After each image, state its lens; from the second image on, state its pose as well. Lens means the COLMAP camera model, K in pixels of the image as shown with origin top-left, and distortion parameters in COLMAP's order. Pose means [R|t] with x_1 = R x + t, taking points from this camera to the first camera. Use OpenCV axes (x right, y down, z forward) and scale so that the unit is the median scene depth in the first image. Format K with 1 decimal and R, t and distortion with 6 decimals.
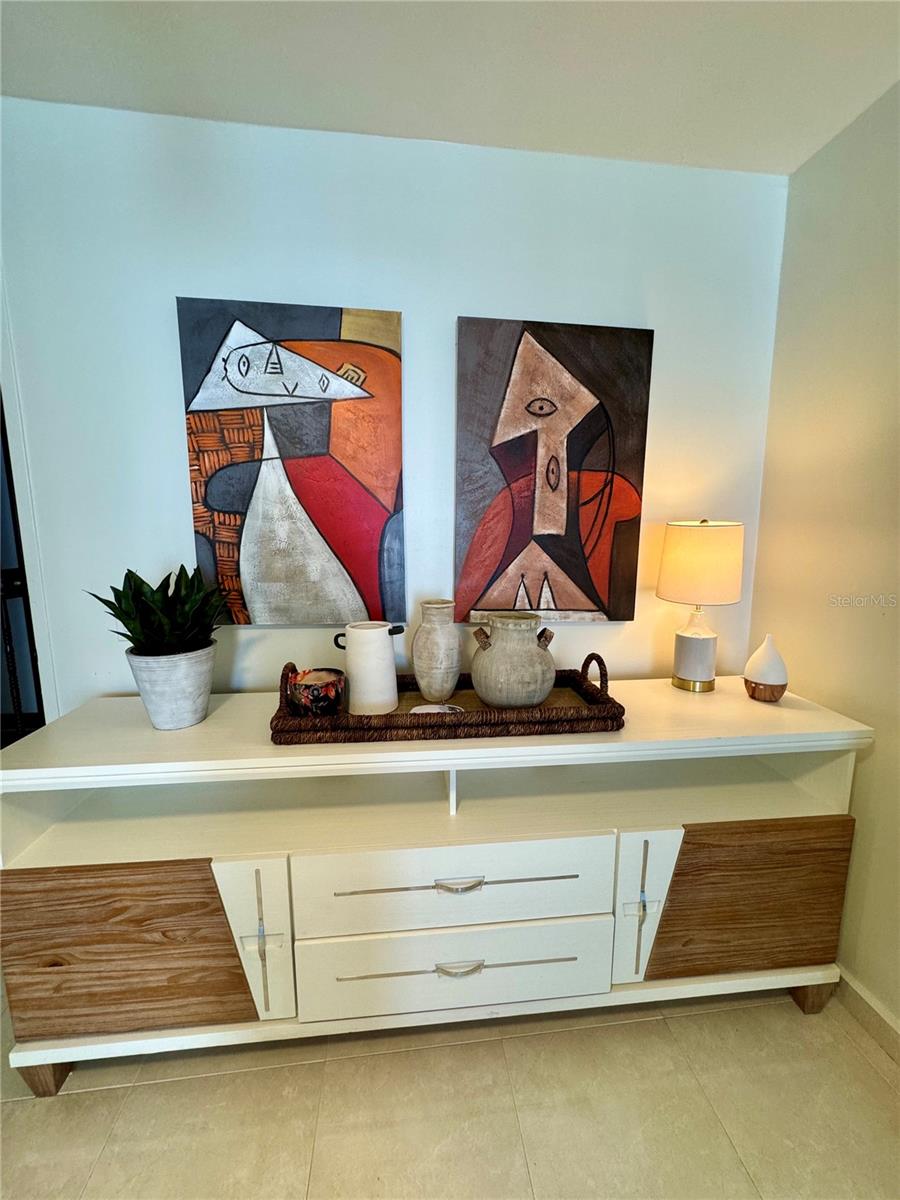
lens RADIAL K [[477.3, 0, 450.0], [0, 477.3, 600.0], [0, 0, 1]] dist [-0.003710, 0.000180]
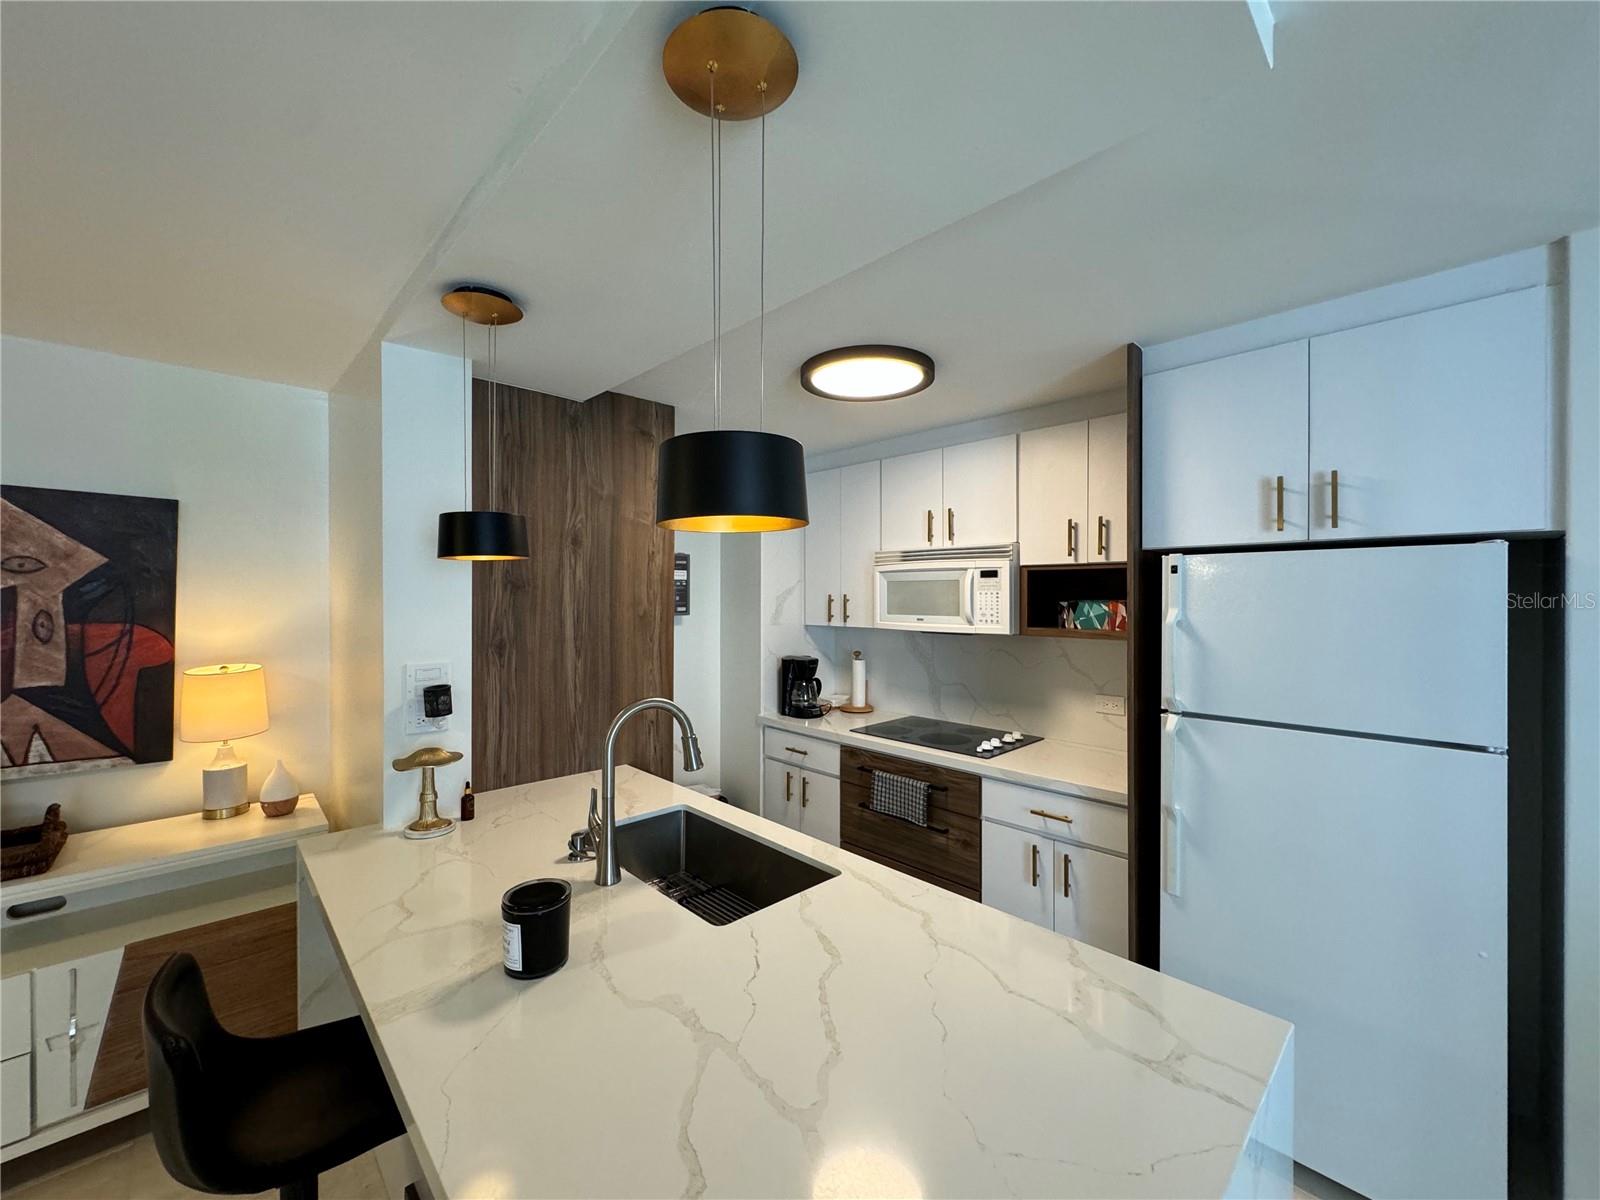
lens RADIAL K [[636.4, 0, 800.0], [0, 636.4, 600.0], [0, 0, 1]] dist [-0.003710, 0.000180]
pose [[0.795959, -0.002364, 0.605346, 0.731114], [0.087513, 0.989937, -0.111203, -0.033644], [-0.598991, 0.141489, 0.788156, -1.107566]]
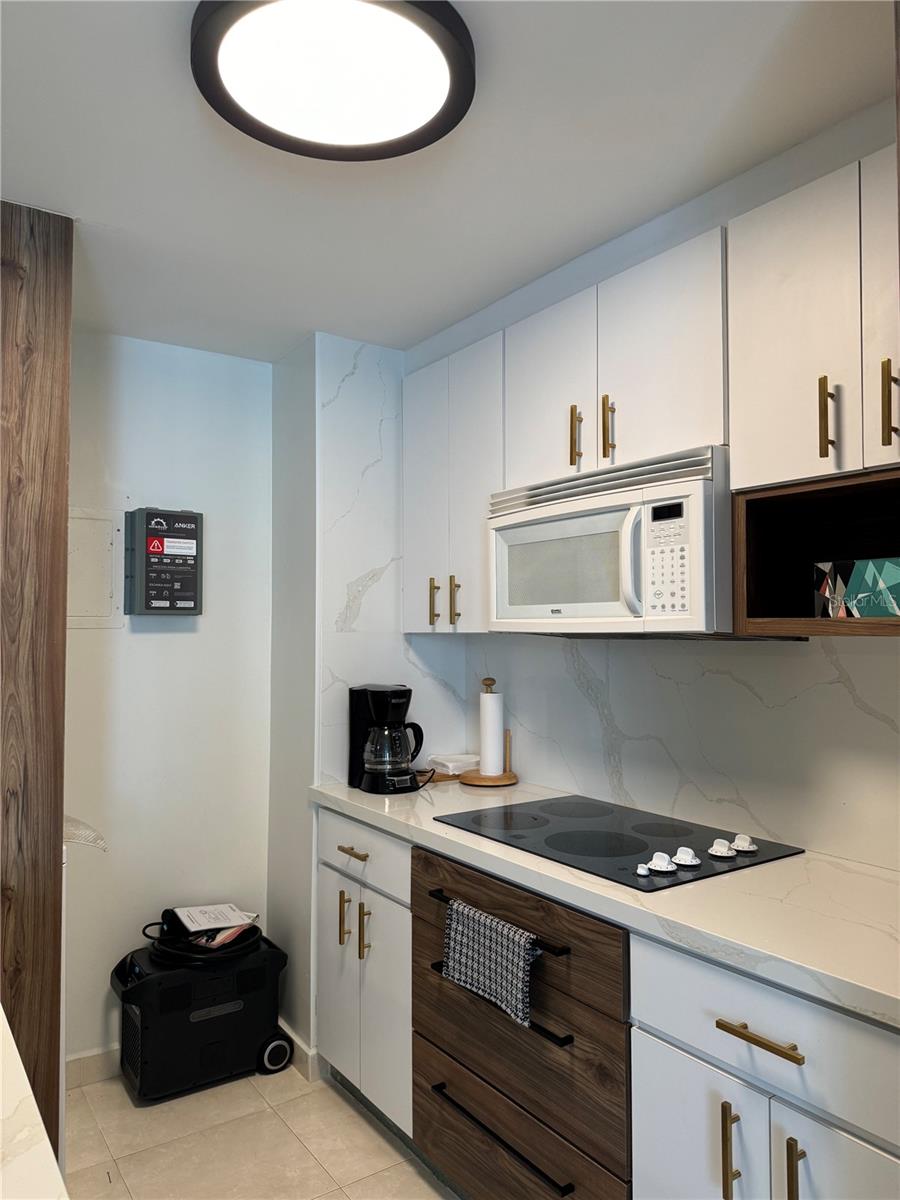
lens RADIAL K [[839.9, 0, 450.0], [0, 839.9, 600.0], [0, 0, 1]] dist [0.065391, -0.094879]
pose [[0.883084, 0.016731, 0.468916, 1.512885], [0.069505, 0.983675, -0.165992, 0.048232], [-0.464038, 0.179177, 0.867505, -0.857230]]
